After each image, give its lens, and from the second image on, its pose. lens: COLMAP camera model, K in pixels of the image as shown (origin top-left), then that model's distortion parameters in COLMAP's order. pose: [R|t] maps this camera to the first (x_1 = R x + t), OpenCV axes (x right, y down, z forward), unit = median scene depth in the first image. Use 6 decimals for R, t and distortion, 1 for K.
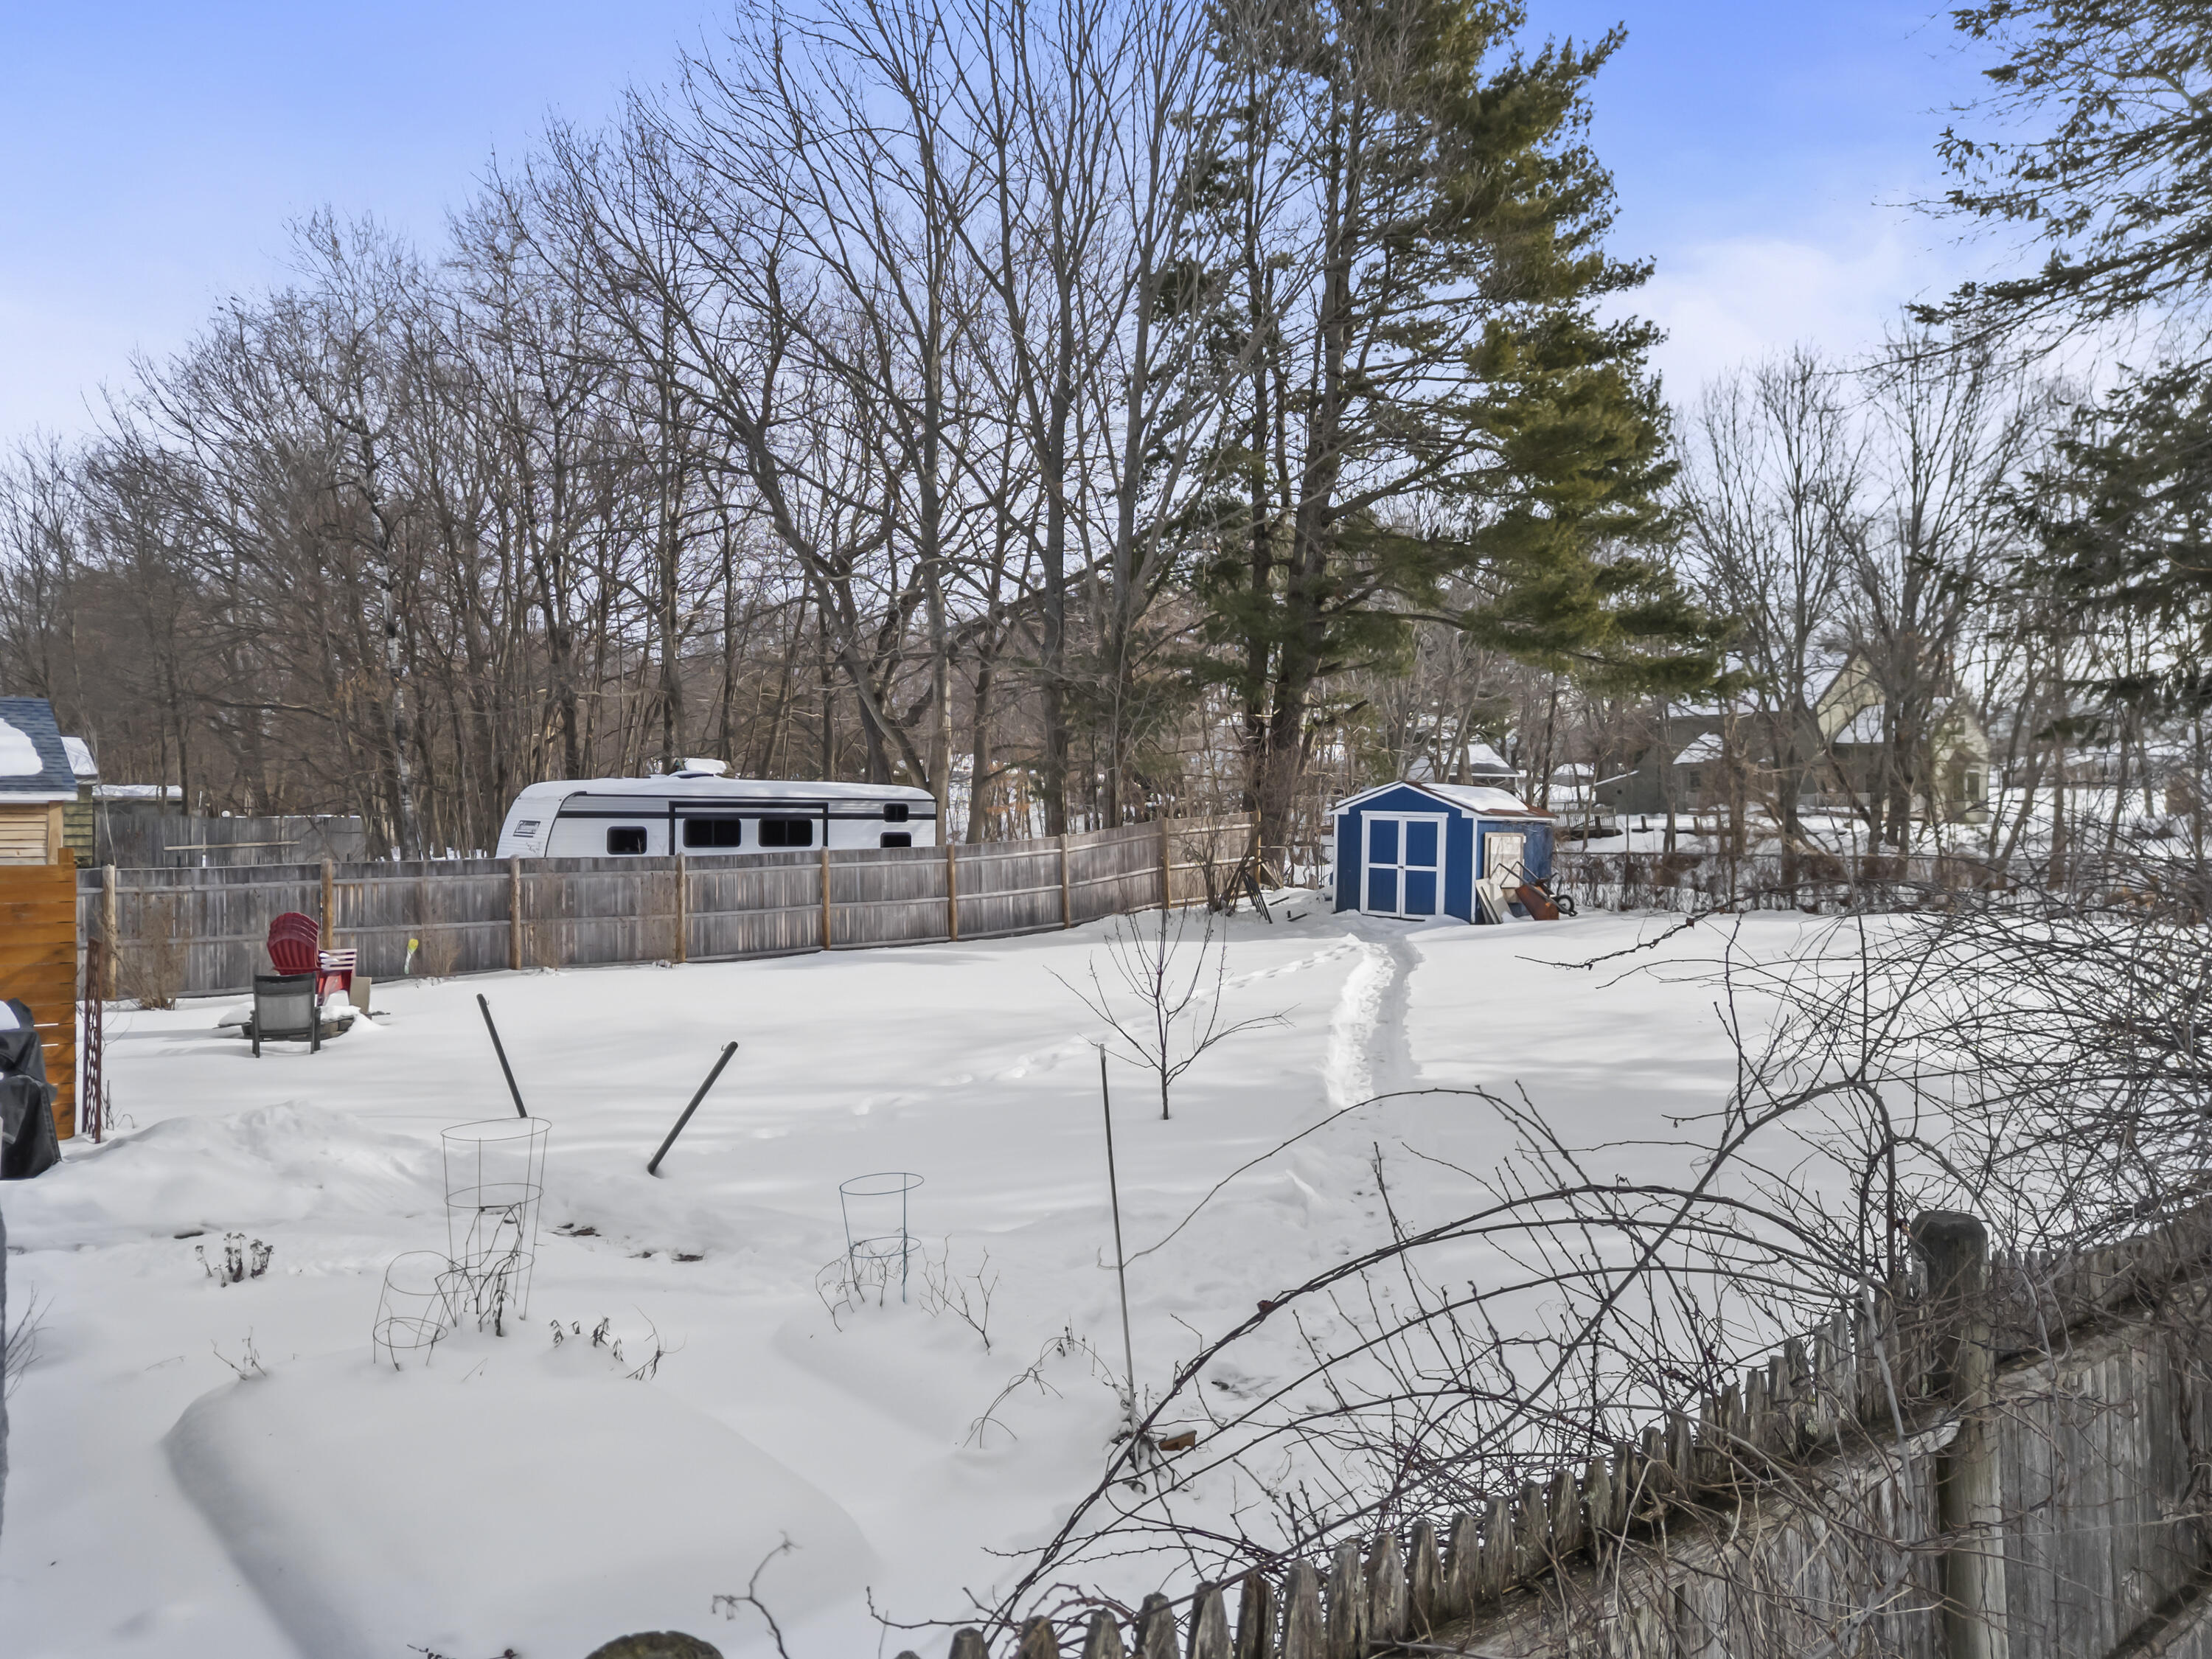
lens RADIAL K [[1551.3, 0, 1099.5], [0, 1551.3, 818.6], [0, 0, 1]] dist [0.077081, -0.062075]
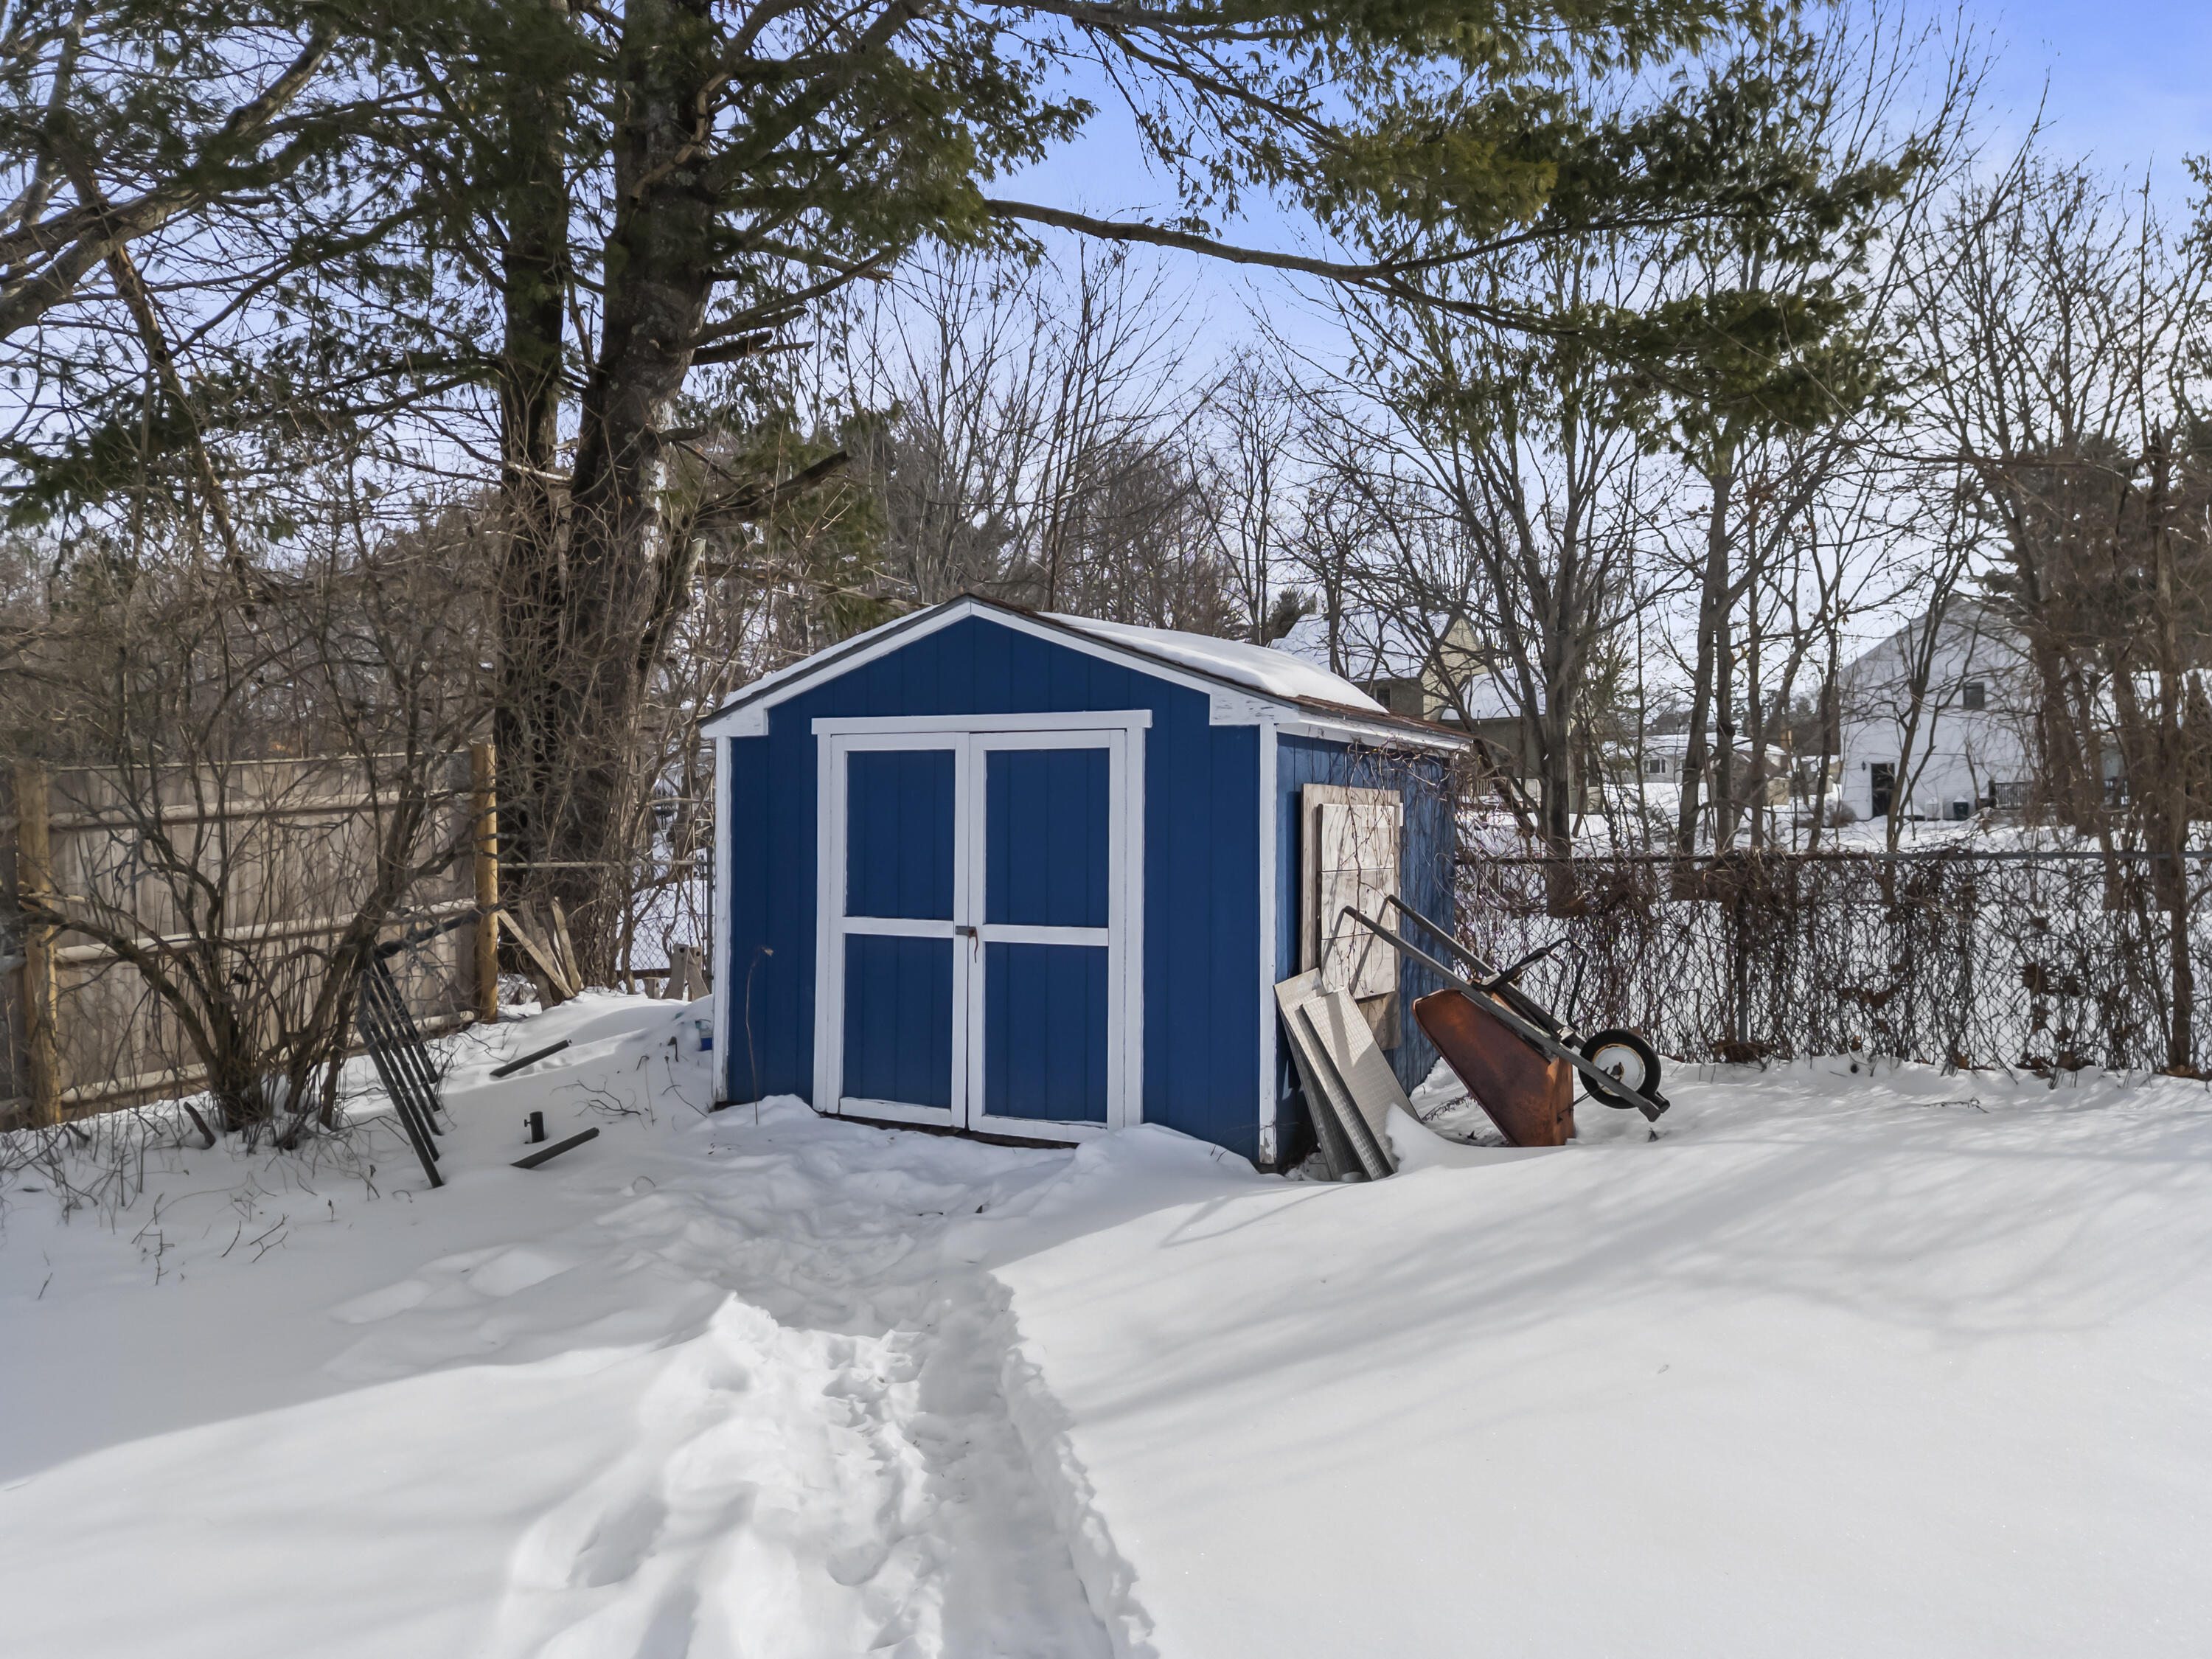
lens RADIAL K [[1551.3, 0, 1099.5], [0, 1551.3, 818.6], [0, 0, 1]] dist [0.077081, -0.062075]
pose [[0.954940, -0.017157, 0.296302, 0.140377], [0.019778, 0.999787, -0.005850, 0.014910], [-0.296138, 0.011446, 0.955077, 0.756174]]
